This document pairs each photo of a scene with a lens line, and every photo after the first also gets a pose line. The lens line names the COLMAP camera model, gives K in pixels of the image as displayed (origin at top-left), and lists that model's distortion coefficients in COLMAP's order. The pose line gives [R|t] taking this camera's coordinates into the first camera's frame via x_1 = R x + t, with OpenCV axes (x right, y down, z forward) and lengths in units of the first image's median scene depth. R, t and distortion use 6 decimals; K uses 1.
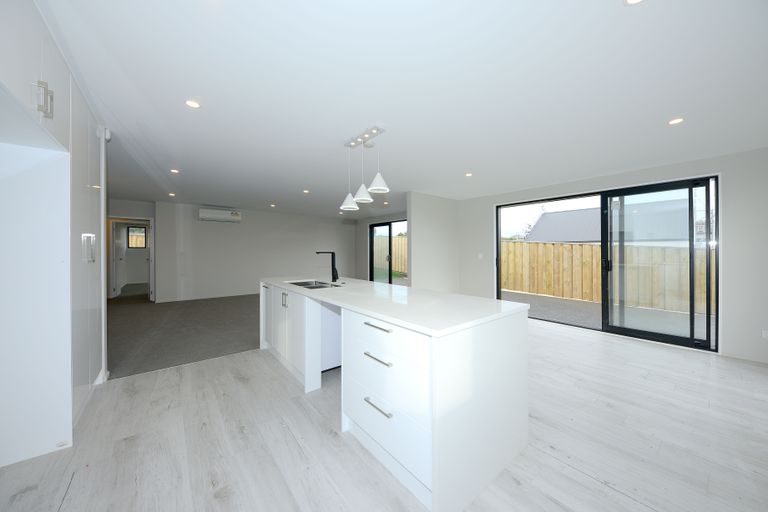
lens RADIAL K [[266.4, 0, 385.4], [0, 266.4, 251.2], [0, 0, 1]] dist [0.000868, -0.000038]
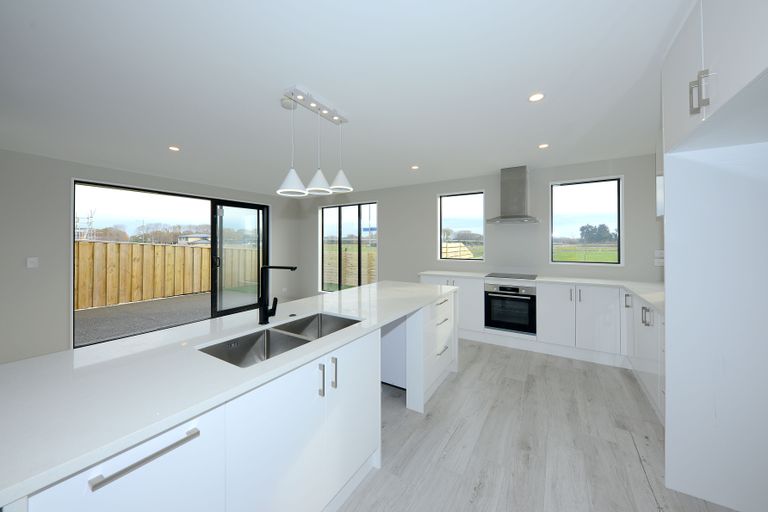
lens RADIAL K [[266.4, 0, 382.8], [0, 266.4, 238.5], [0, 0, 1]] dist [0.000868, -0.000038]
pose [[-0.298513, 0.017964, 0.954237, -0.649715], [0.000816, 0.999827, -0.018567, -0.032945], [-0.954405, -0.004764, -0.298476, 0.801213]]
